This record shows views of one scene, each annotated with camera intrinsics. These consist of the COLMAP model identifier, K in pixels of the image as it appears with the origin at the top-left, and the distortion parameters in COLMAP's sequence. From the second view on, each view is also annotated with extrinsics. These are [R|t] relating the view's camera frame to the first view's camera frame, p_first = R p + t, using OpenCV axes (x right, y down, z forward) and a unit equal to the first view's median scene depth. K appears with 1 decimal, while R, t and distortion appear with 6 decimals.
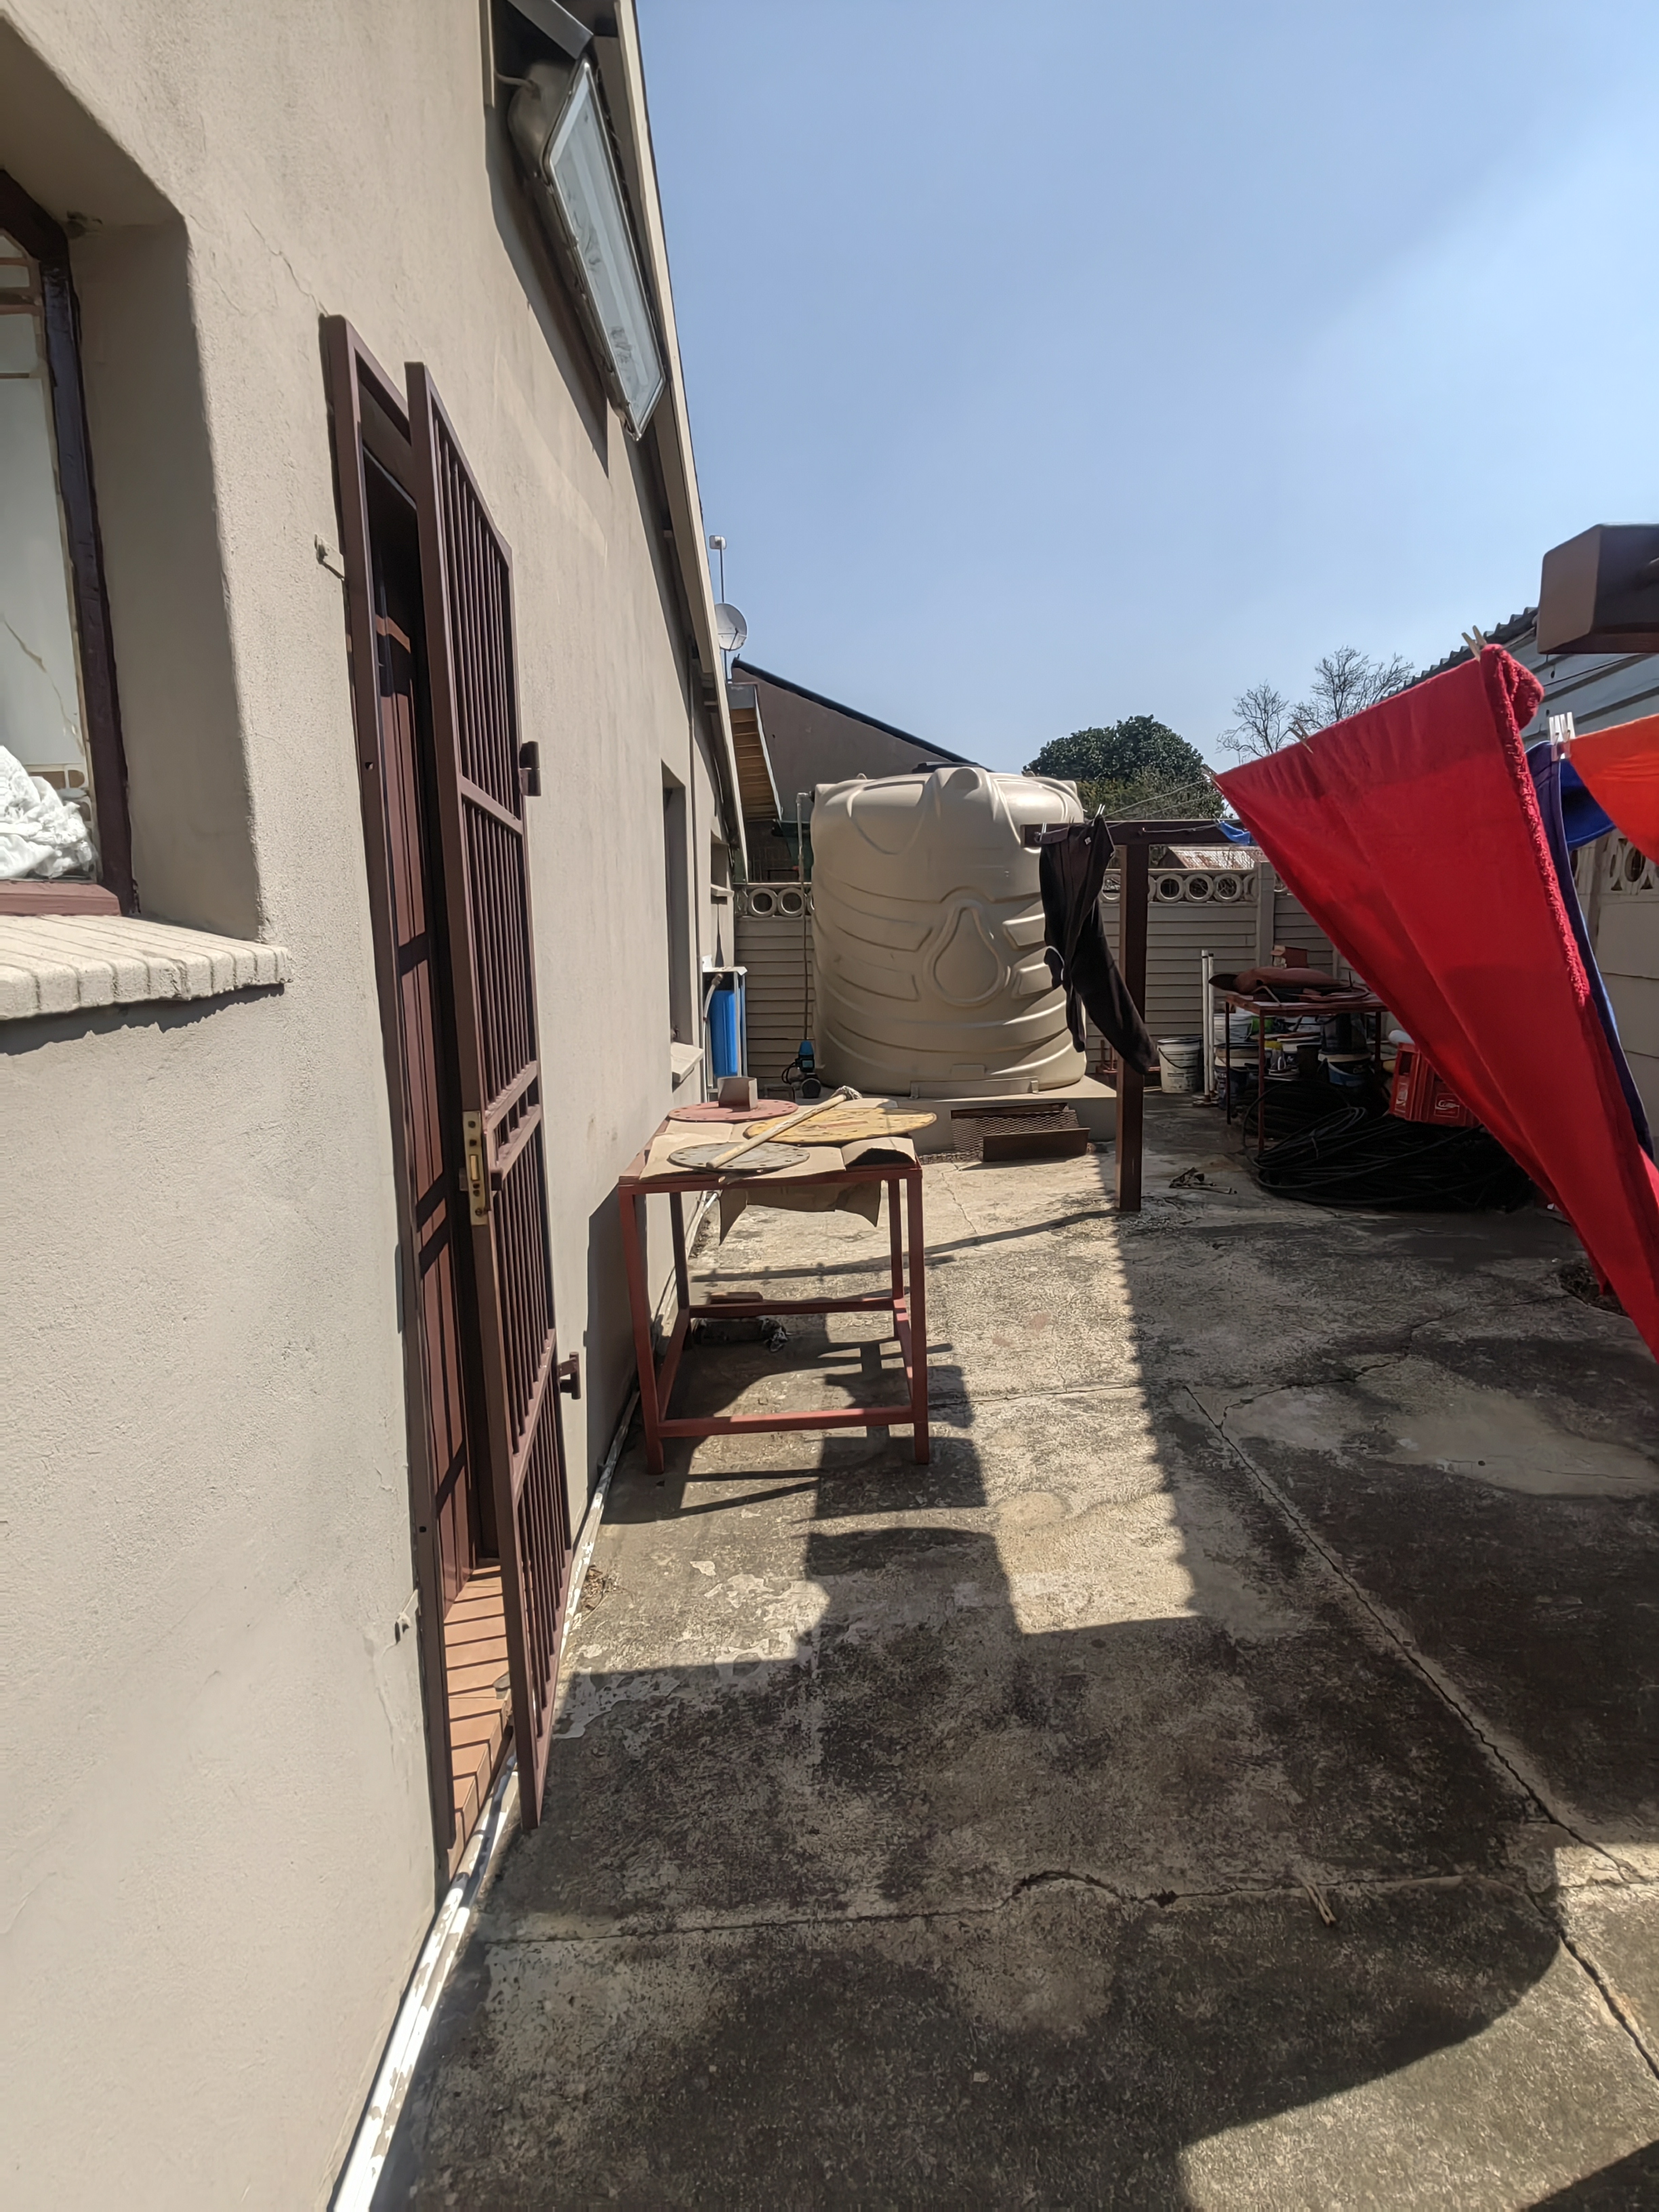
lens RADIAL K [[1165.4, 0, 831.0], [0, 1165.4, 1103.8], [0, 0, 1]] dist [0.000579, -0.009074]
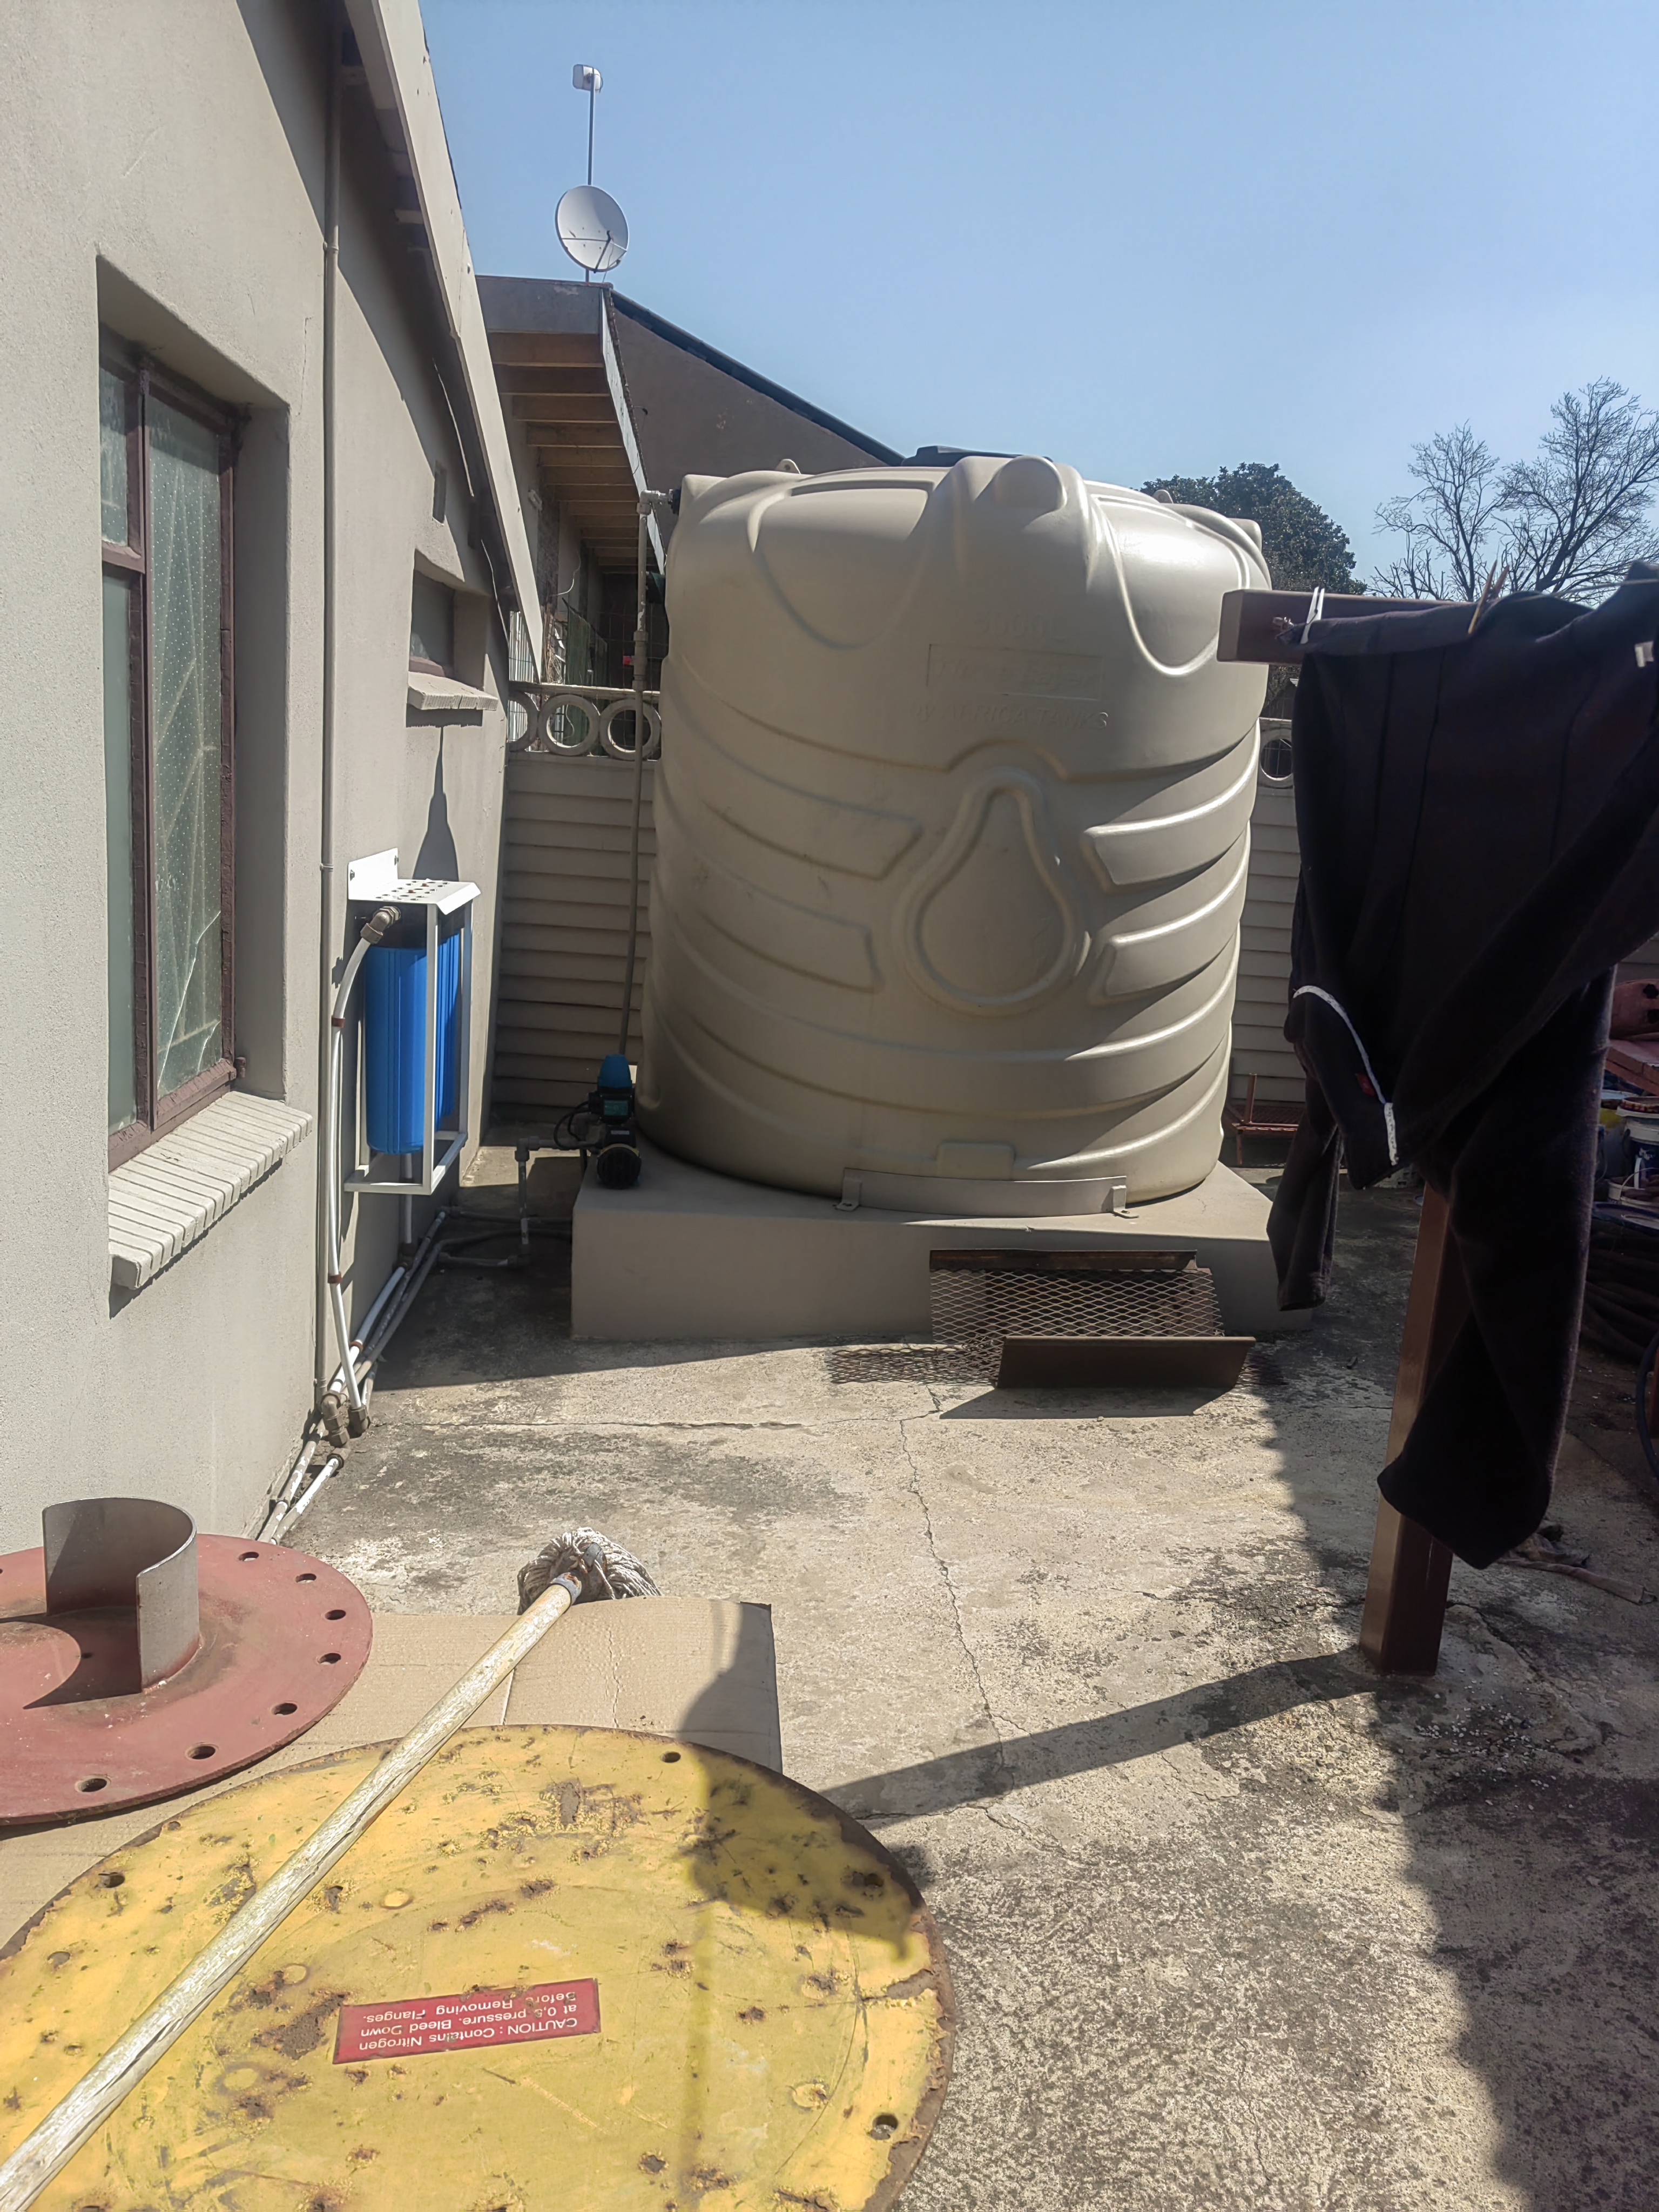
lens RADIAL K [[1884.7, 0, 830.2], [0, 1884.7, 1102.4], [0, 0, 1]] dist [0.065926, -0.069552]
pose [[0.995157, 0.075995, 0.062351, 0.017119], [-0.077566, 0.996718, 0.023163, -0.063830], [-0.060387, -0.027887, 0.997785, 0.301480]]
